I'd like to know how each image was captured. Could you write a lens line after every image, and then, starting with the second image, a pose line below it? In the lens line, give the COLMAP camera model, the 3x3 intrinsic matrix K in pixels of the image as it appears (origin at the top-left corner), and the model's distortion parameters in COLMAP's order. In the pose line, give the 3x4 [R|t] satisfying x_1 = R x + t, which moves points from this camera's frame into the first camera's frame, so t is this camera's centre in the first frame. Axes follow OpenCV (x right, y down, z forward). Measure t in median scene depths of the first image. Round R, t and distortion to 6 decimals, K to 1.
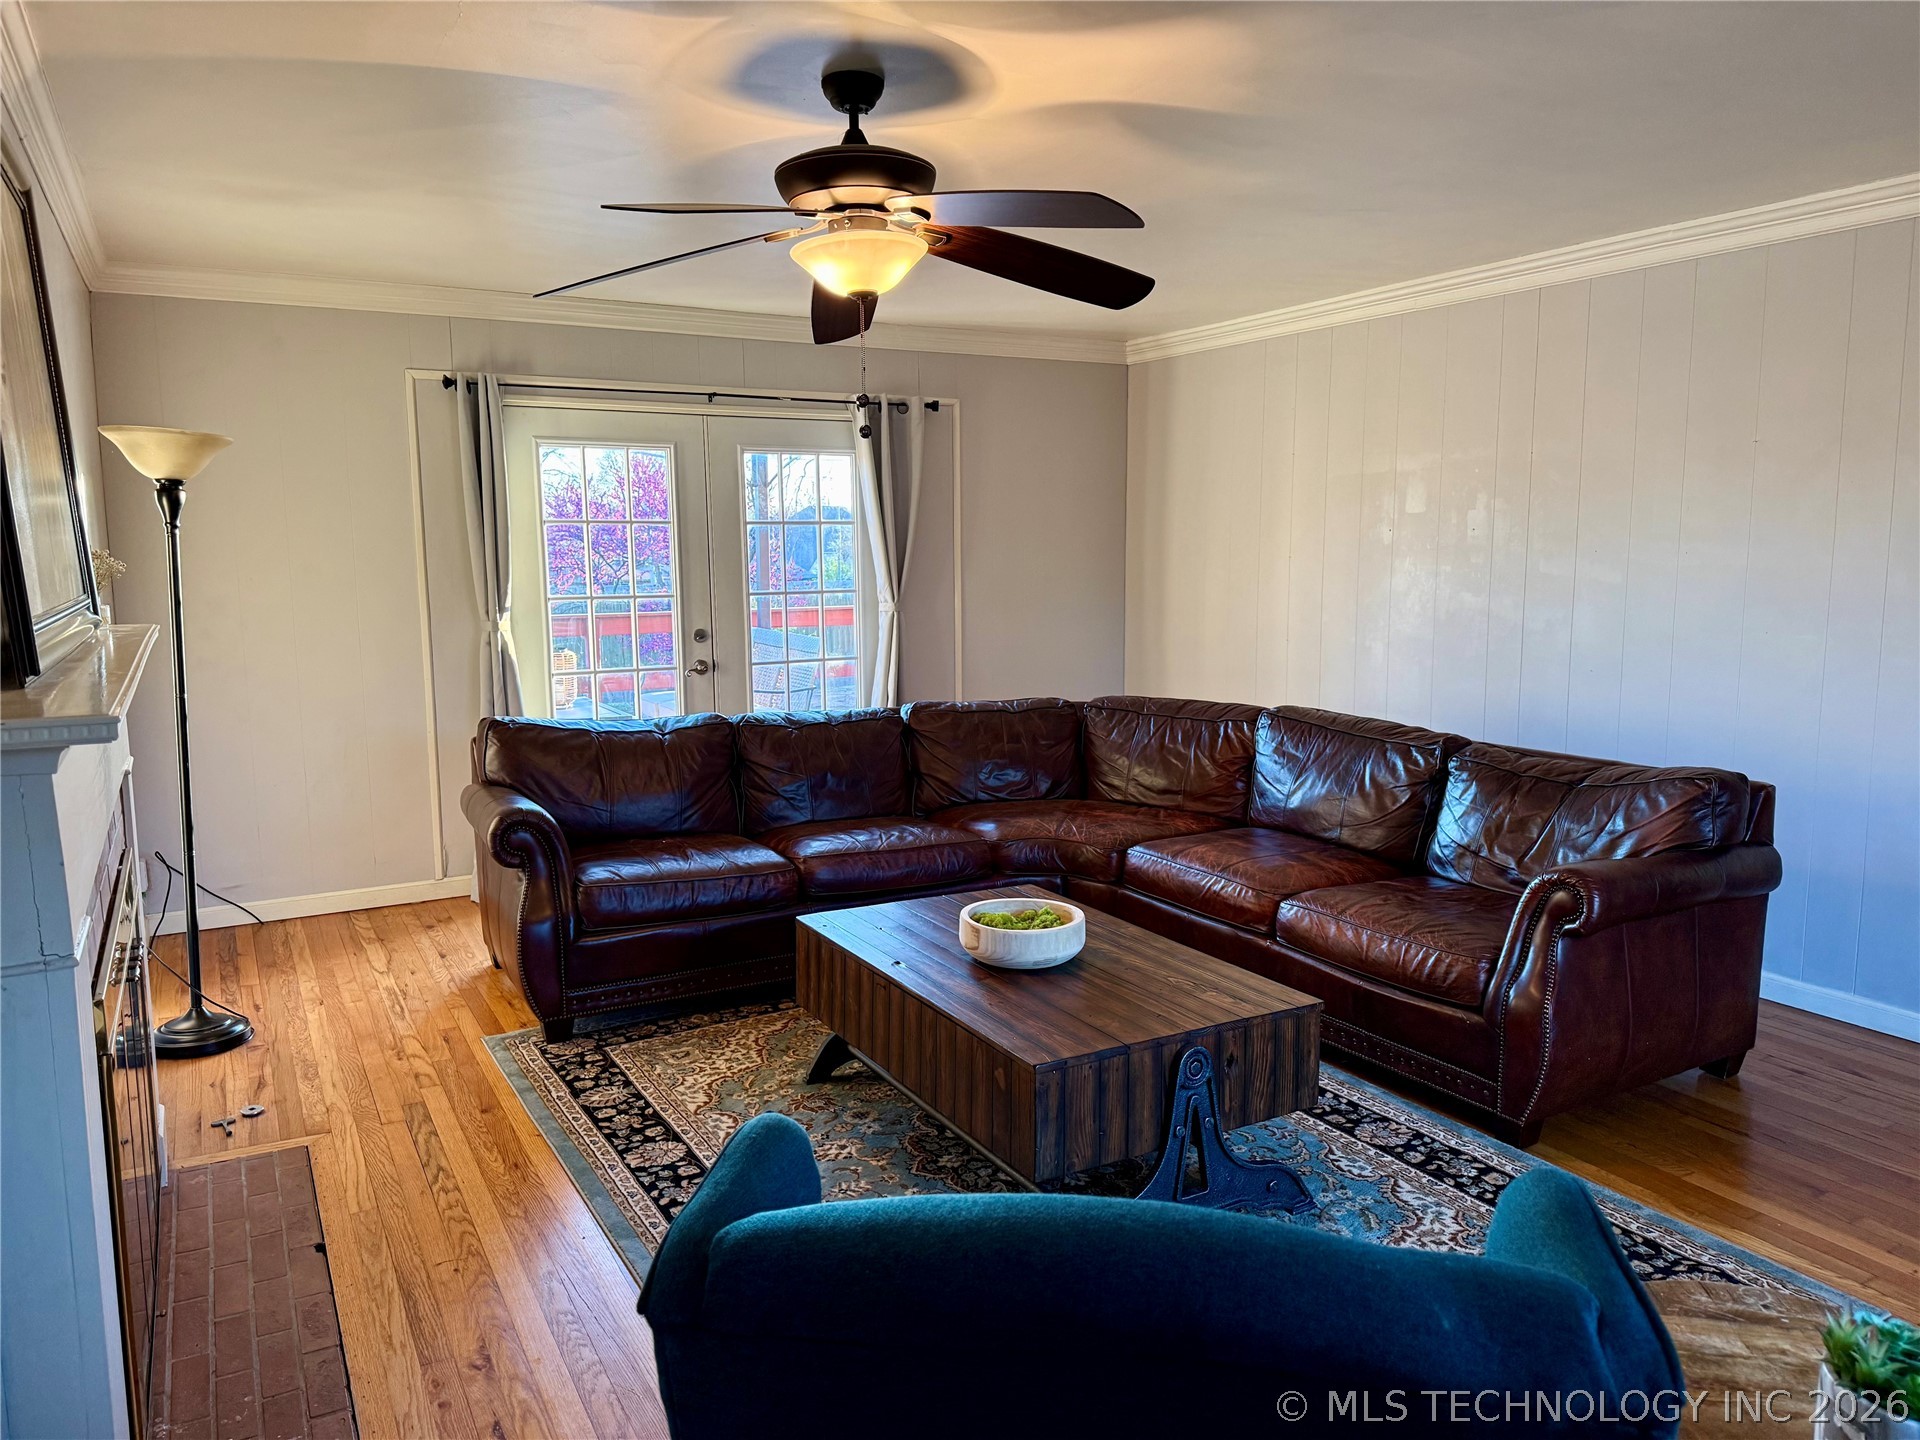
lens RADIAL K [[1349.1, 0, 952.7], [0, 1349.1, 732.0], [0, 0, 1]] dist [0.126104, -0.176592]
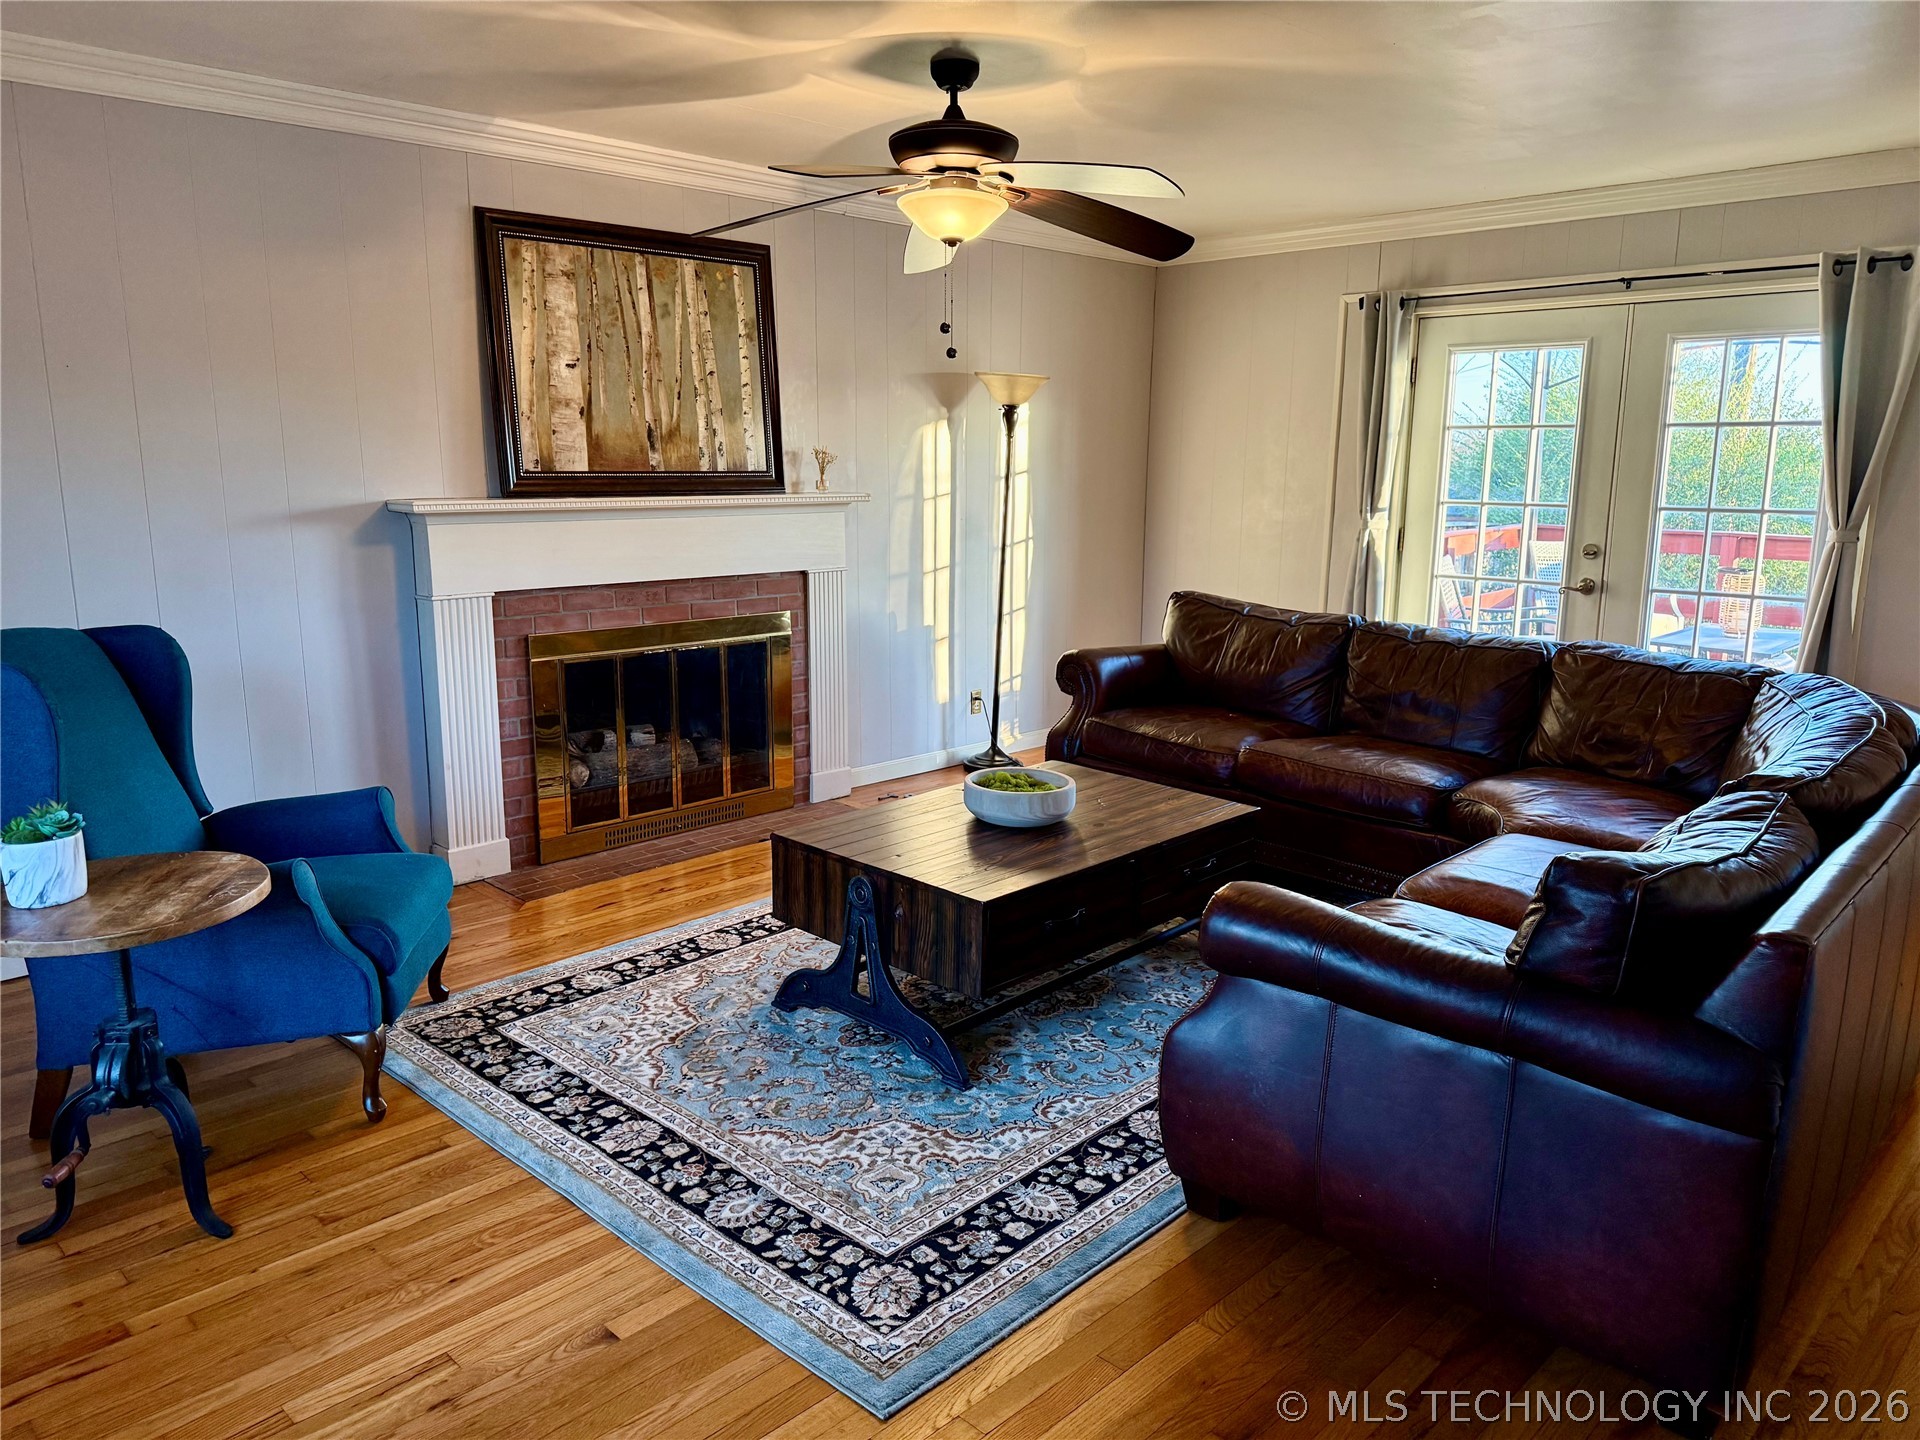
lens RADIAL K [[1349.1, 0, 952.7], [0, 1349.1, 732.0], [0, 0, 1]] dist [0.126104, -0.176592]
pose [[0.271235, 0.209274, -0.939487, 0.663549], [-0.149425, 0.973398, 0.173688, -0.055915], [0.950844, 0.093272, 0.295290, 0.372208]]
